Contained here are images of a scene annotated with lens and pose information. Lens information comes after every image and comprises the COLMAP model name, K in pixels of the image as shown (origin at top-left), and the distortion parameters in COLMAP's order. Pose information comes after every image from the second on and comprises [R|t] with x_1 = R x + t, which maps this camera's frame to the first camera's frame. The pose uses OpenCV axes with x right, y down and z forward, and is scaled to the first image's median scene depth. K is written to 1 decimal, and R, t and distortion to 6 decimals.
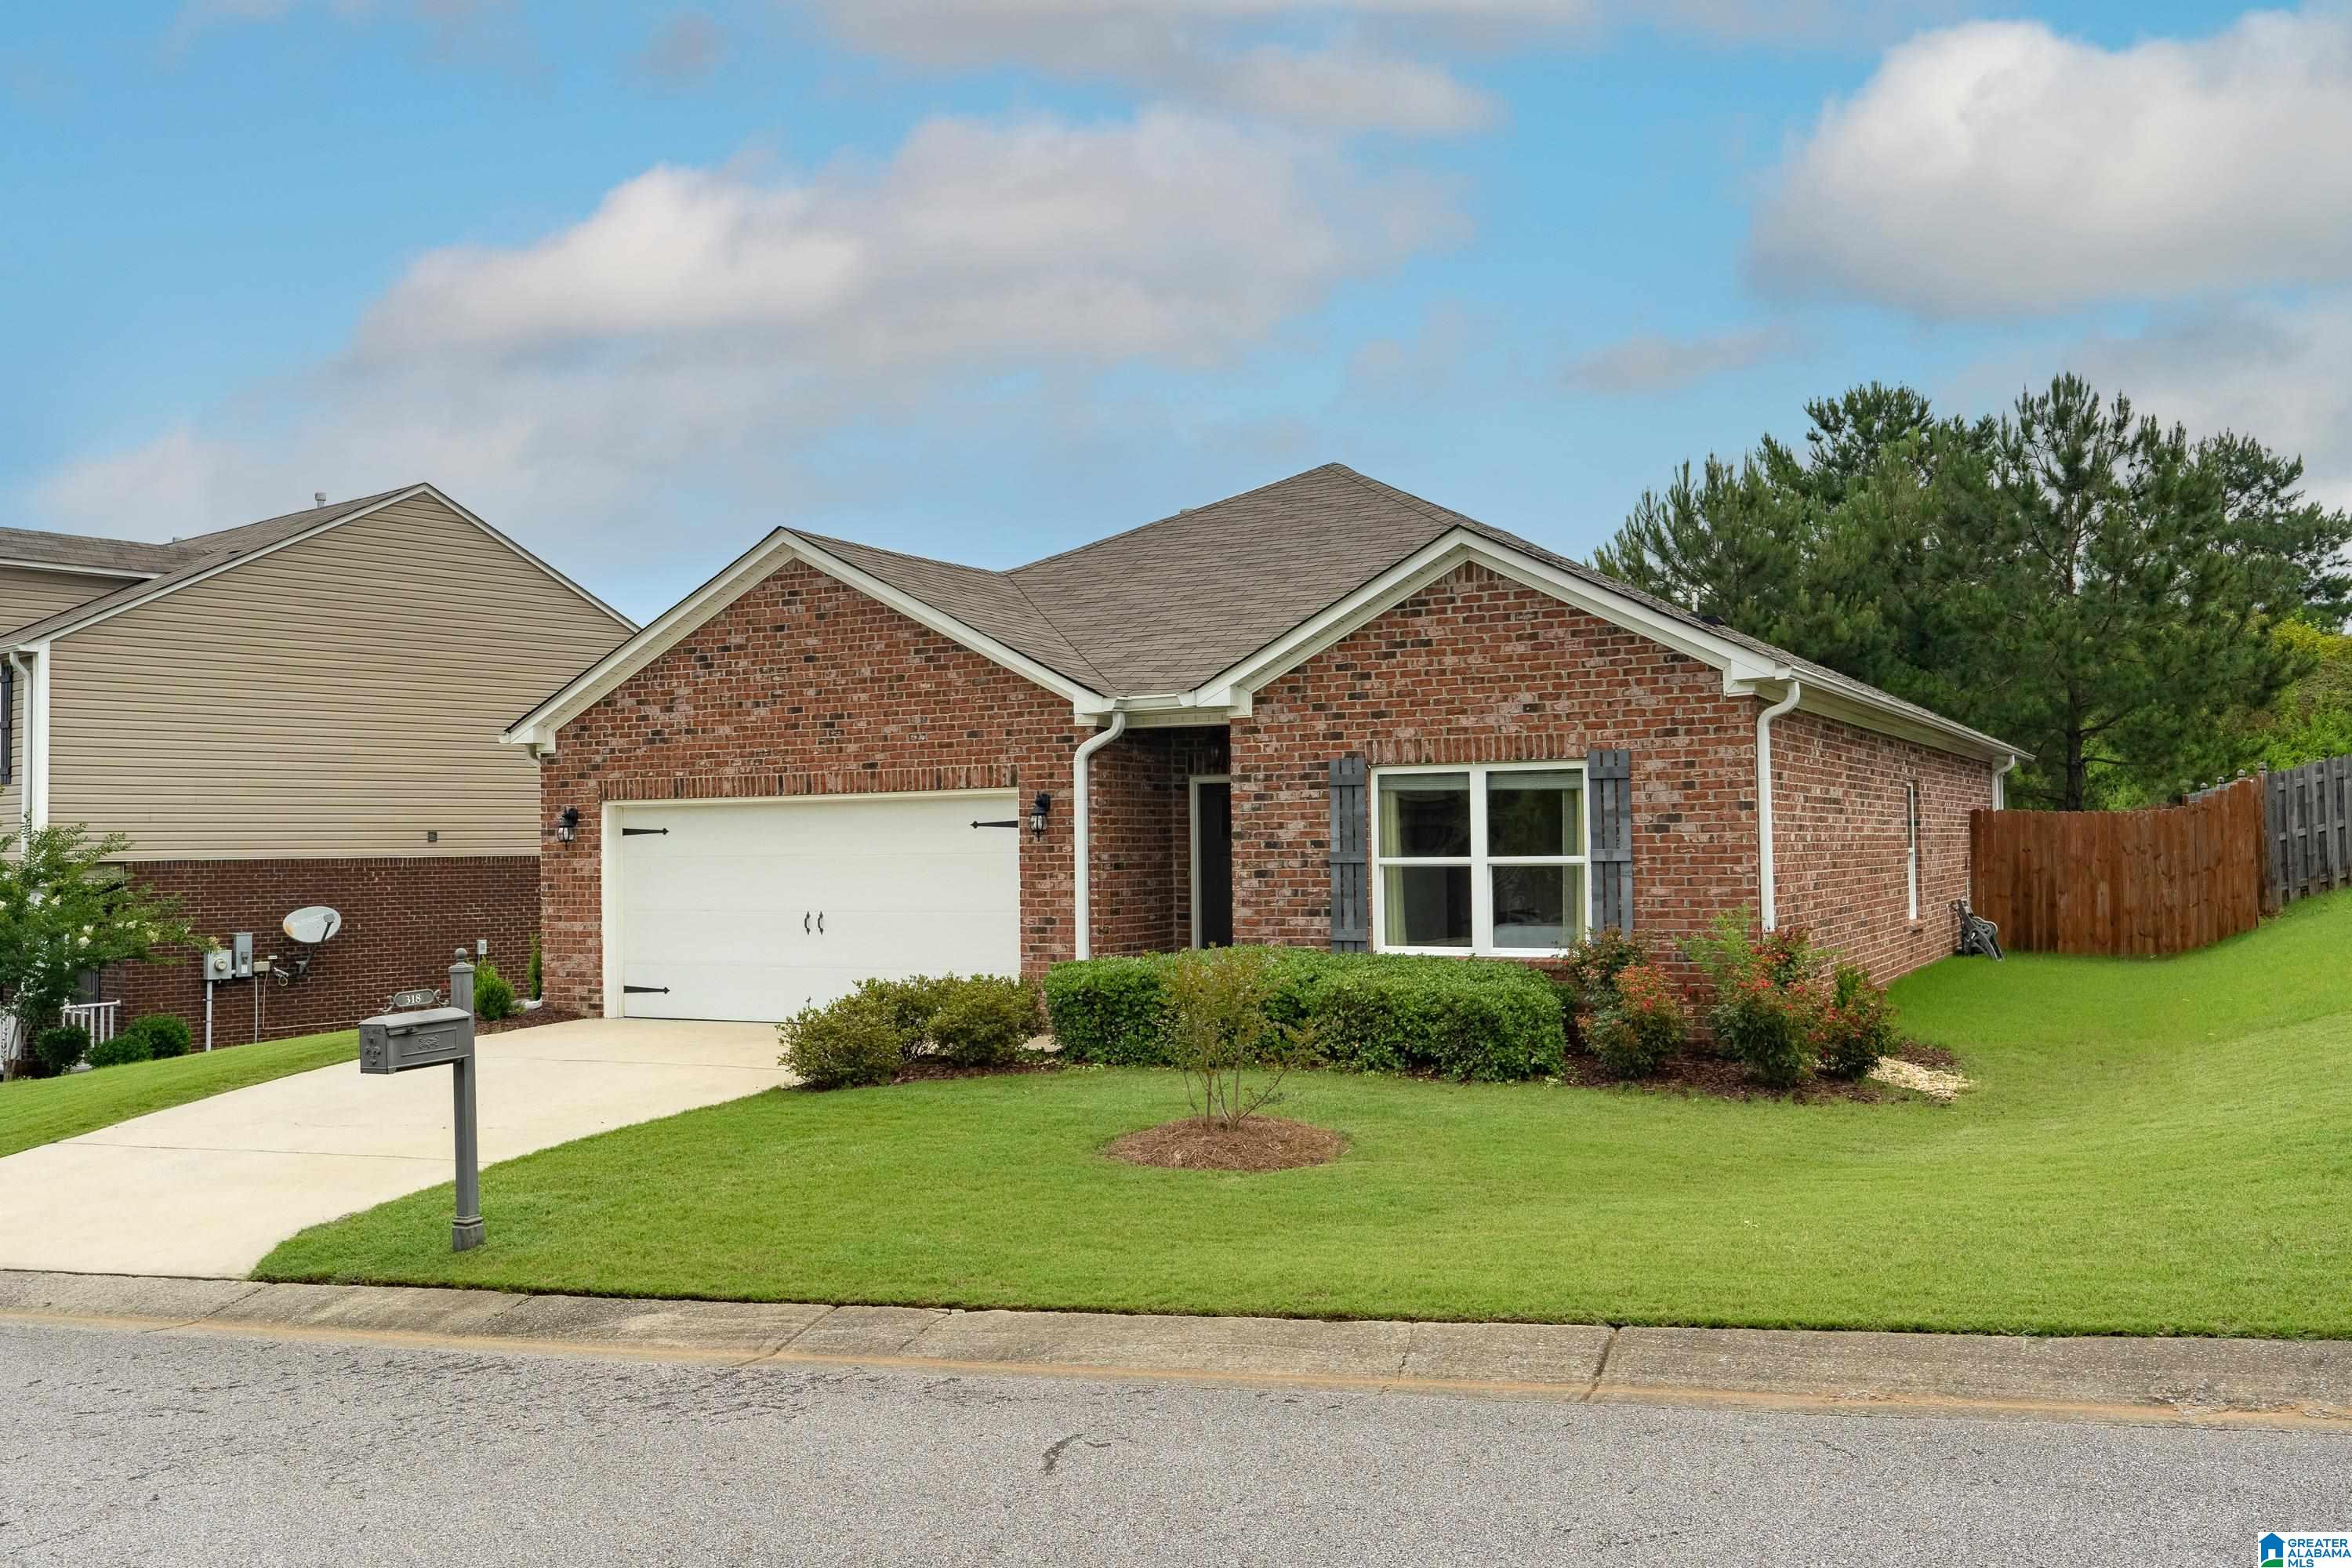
lens RADIAL K [[1993.6, 0, 1176.2], [0, 1993.6, 786.9], [0, 0, 1]] dist [-0.001399, -0.000011]
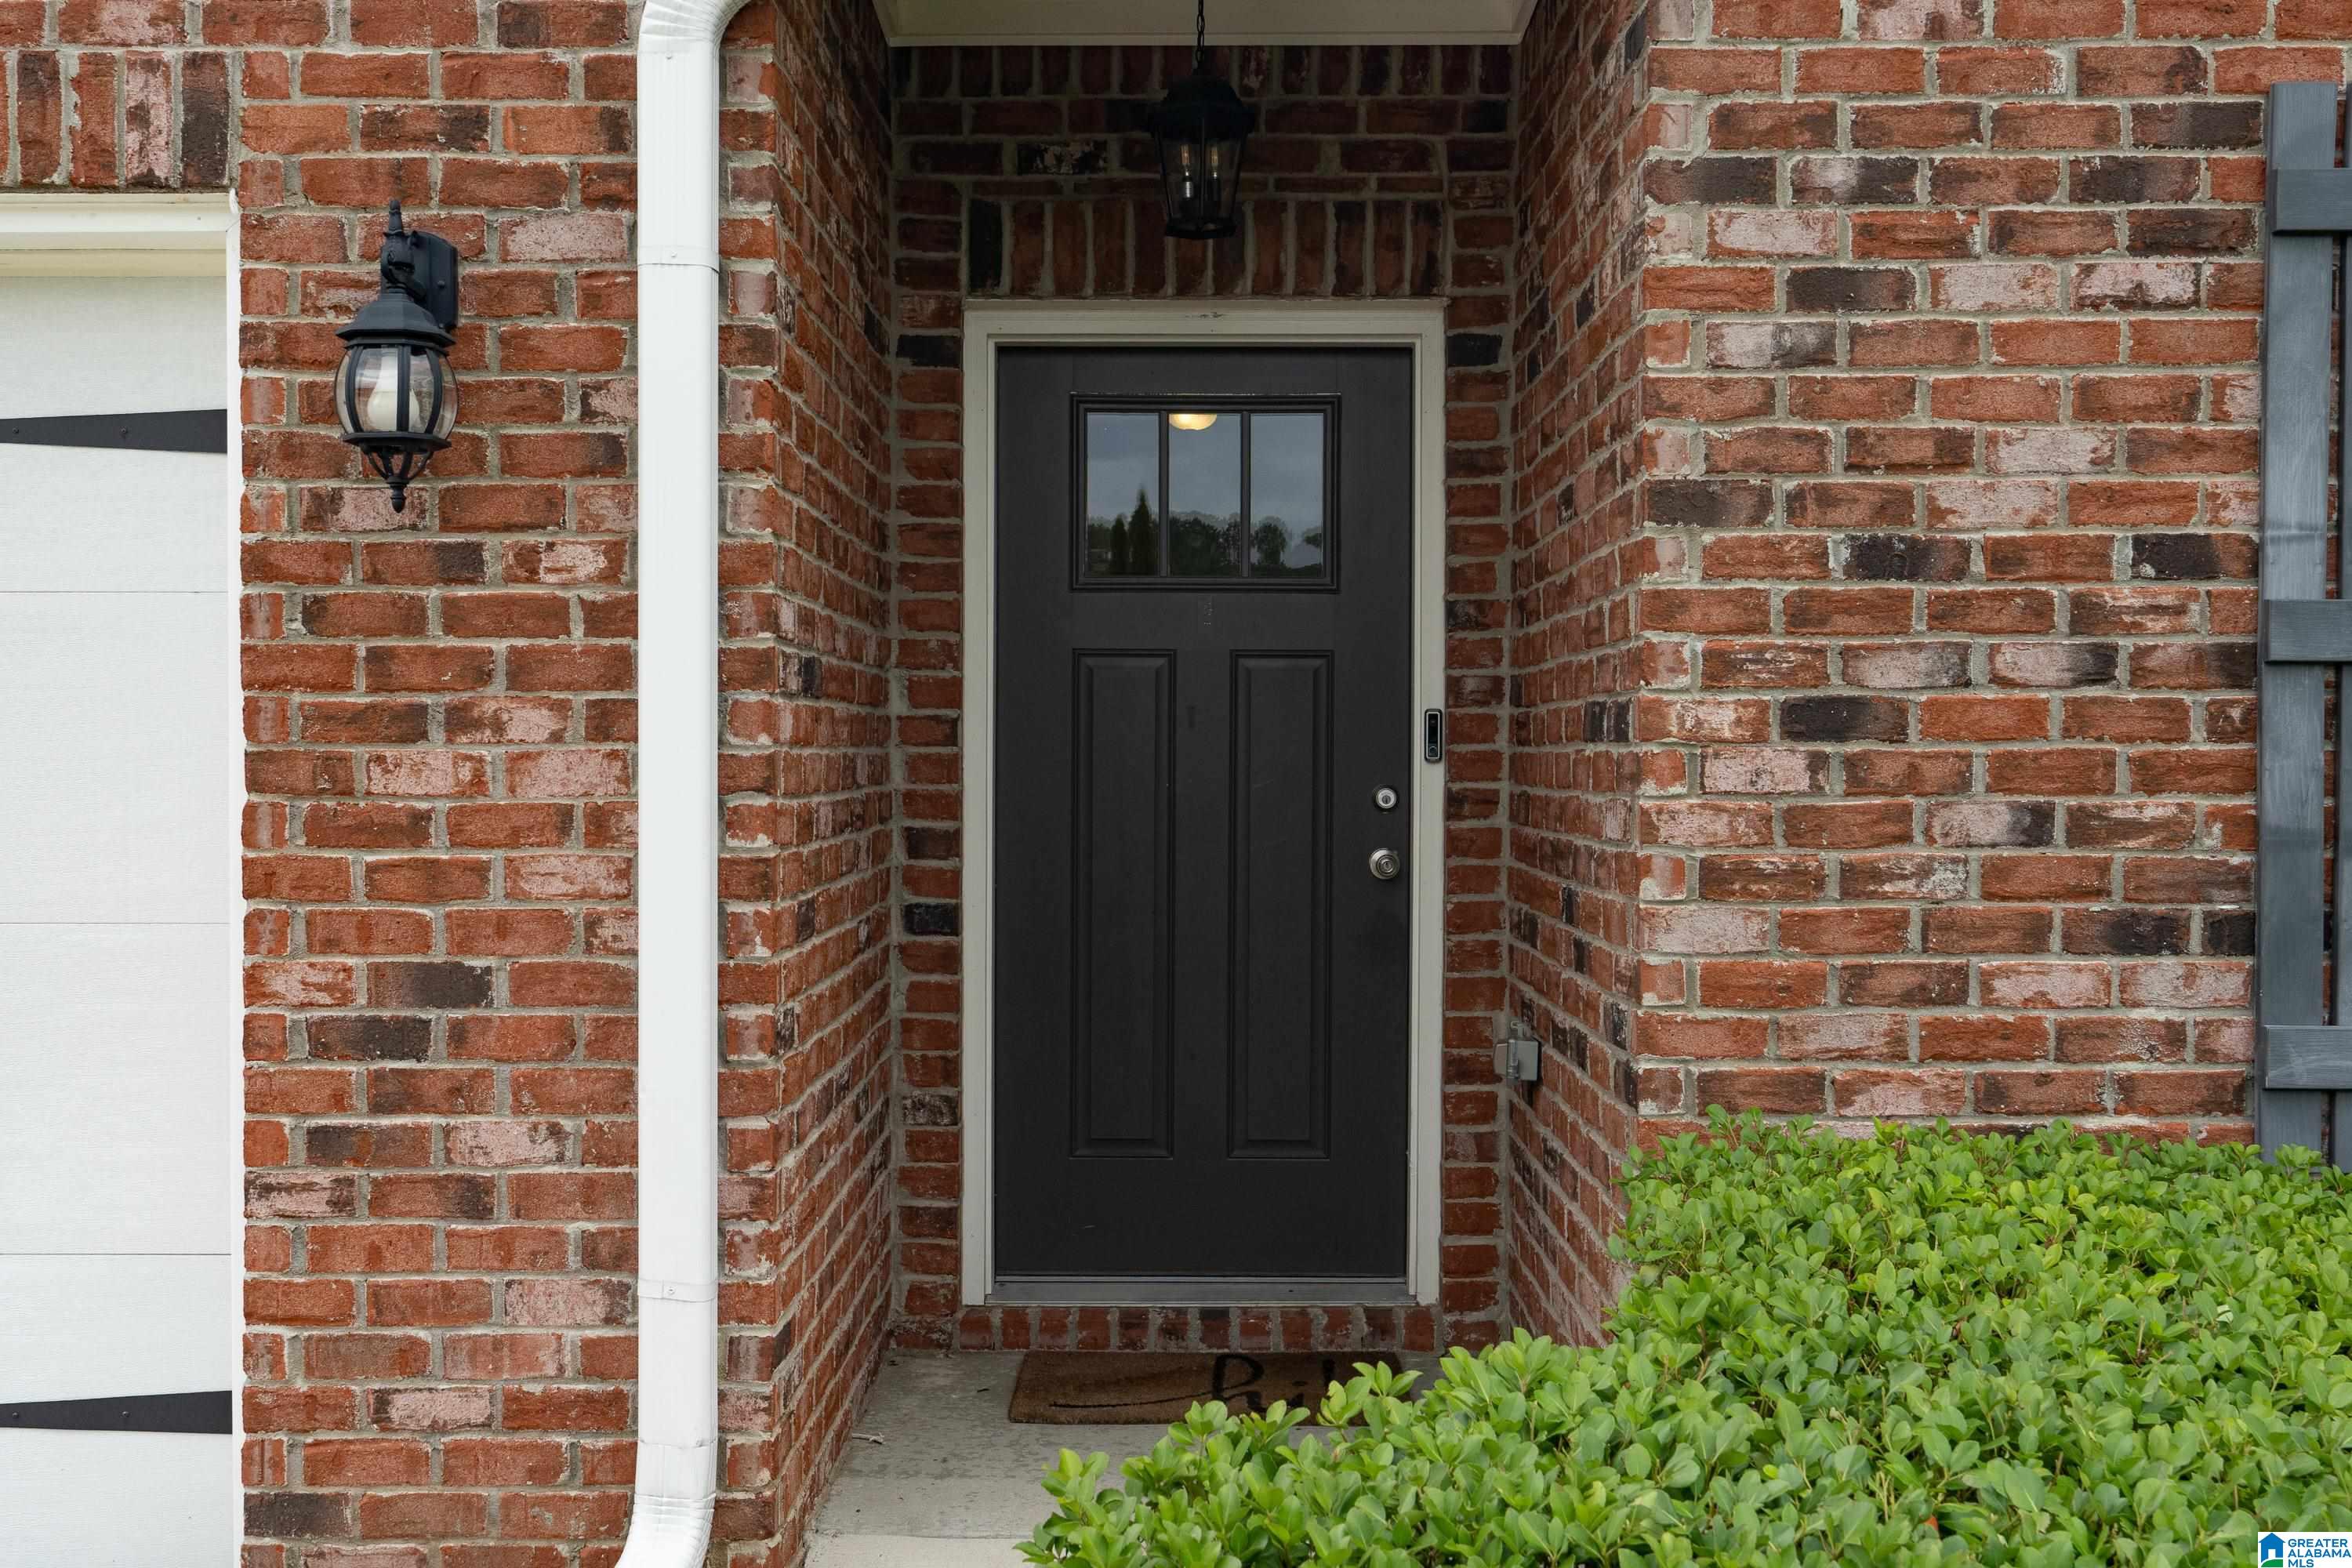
lens RADIAL K [[2357.3, 0, 1176.7], [0, 2357.3, 784.3], [0, 0, 1]] dist [0.006648, 0.000000]
pose [[0.886855, 0.006630, 0.462000, -0.107045], [-0.027555, 0.998876, 0.038561, 0.042755], [-0.461225, -0.046928, 0.886041, 0.834346]]
